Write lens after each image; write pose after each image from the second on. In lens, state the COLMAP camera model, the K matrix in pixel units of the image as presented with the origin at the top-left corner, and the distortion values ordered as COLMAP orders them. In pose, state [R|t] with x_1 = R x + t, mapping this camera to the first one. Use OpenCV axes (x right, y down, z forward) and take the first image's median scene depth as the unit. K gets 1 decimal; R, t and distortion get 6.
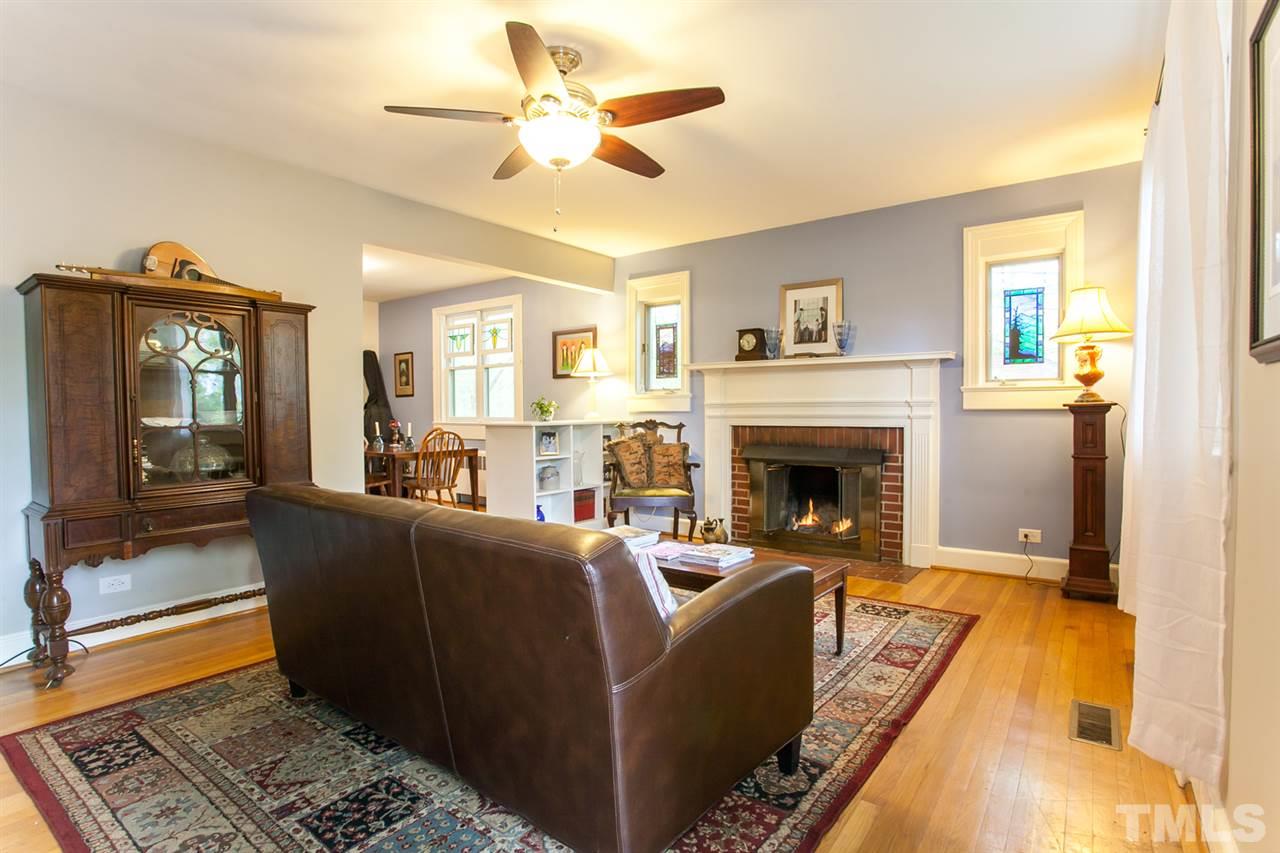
lens RADIAL K [[643.8, 0, 637.1], [0, 643.8, 428.9], [0, 0, 1]] dist [-0.033424, 0.010022]
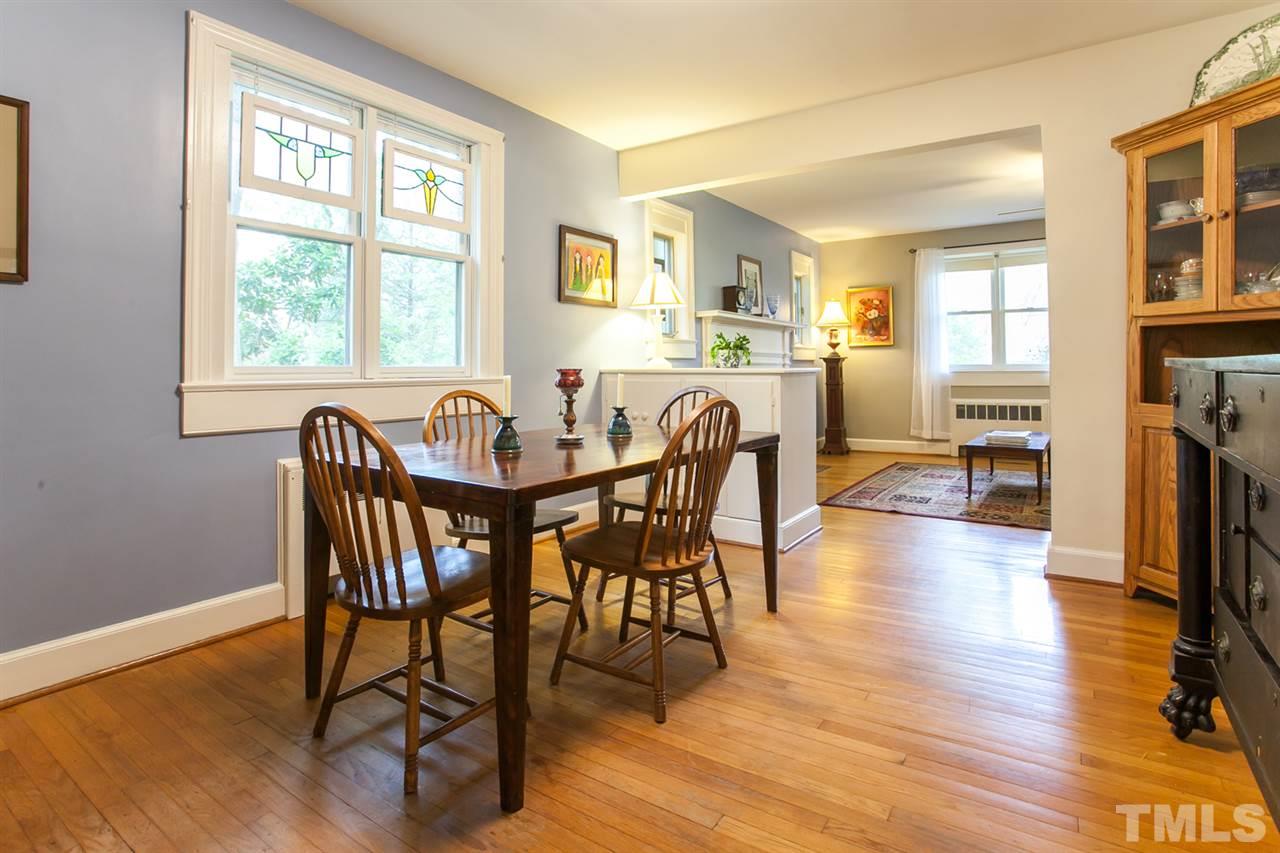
lens RADIAL K [[643.8, 0, 653.7], [0, 643.8, 360.1], [0, 0, 1]] dist [-0.033424, 0.010022]
pose [[-0.042254, 0.019474, 0.998917, -0.928577], [0.036384, 0.999177, -0.017940, -0.011128], [-0.998444, 0.035586, -0.042928, 1.183643]]
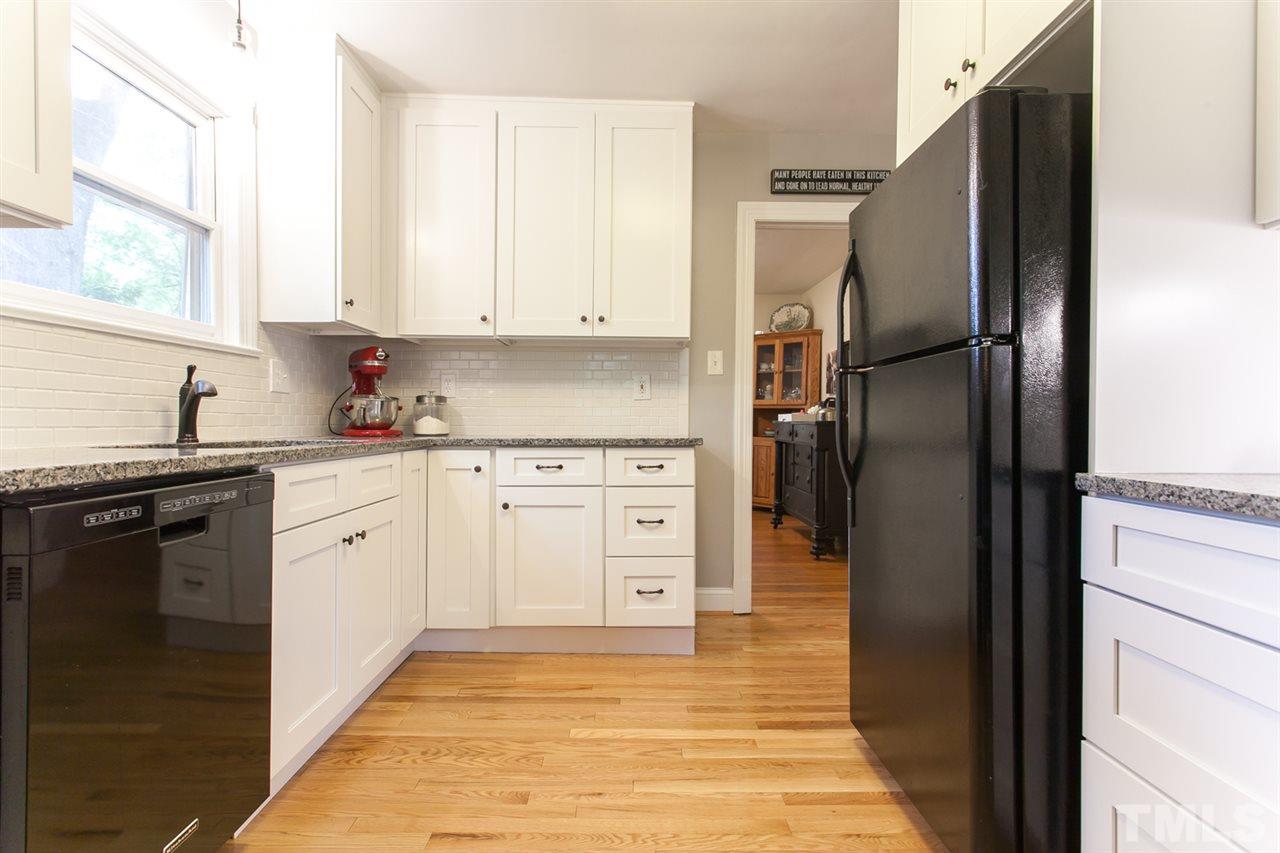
lens RADIAL K [[643.8, 0, 639.9], [0, 643.8, 423.8], [0, 0, 1]] dist [-0.033424, 0.010022]
pose [[-0.596446, -0.001207, 0.802653, -2.067899], [0.022600, 0.999577, 0.018296, -0.057548], [-0.802335, 0.029052, -0.596166, 2.648925]]
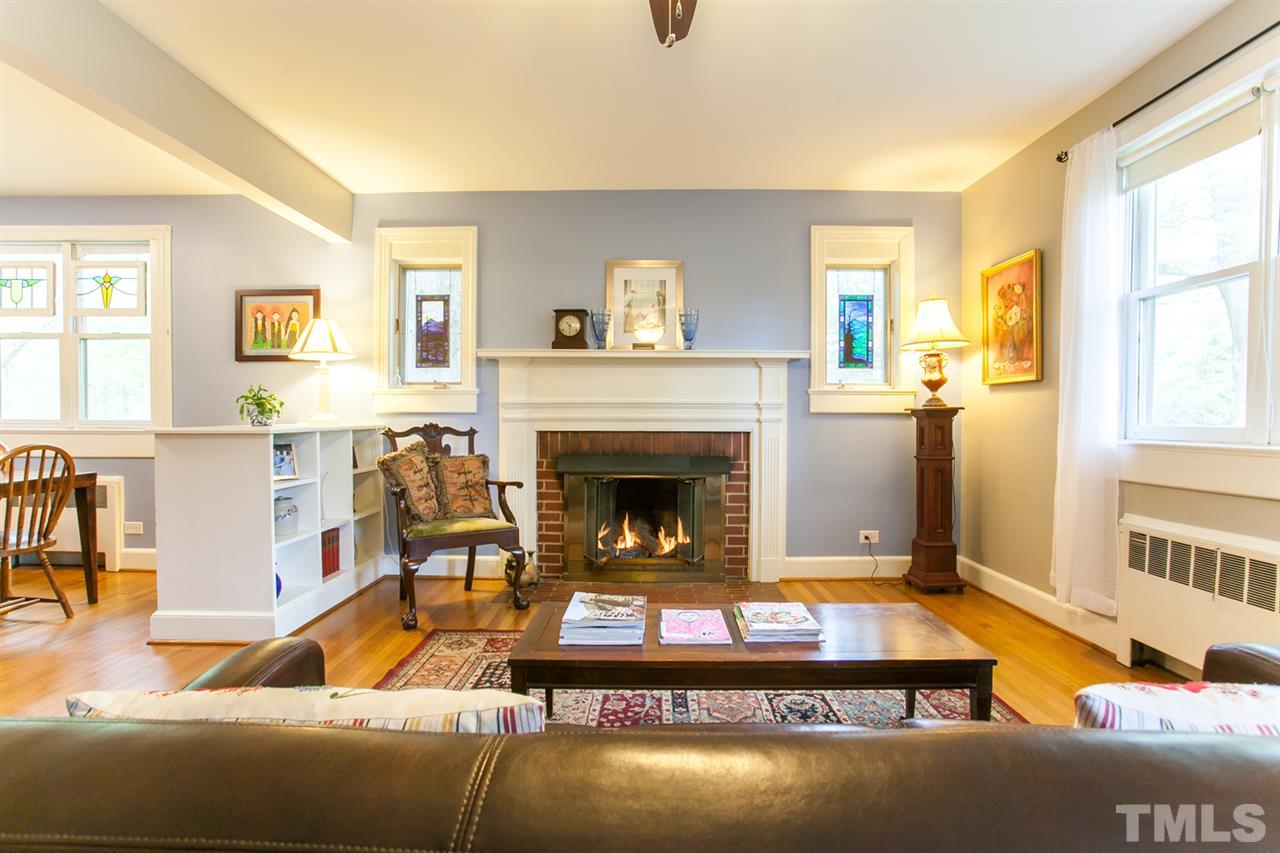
lens RADIAL K [[643.8, 0, 638.0], [0, 643.8, 425.4], [0, 0, 1]] dist [-0.033424, 0.010022]
pose [[0.812138, -0.000247, 0.583465, -0.220727], [0.009494, 0.999873, -0.012792, -0.000955], [-0.583388, 0.015928, 0.812037, 0.300022]]
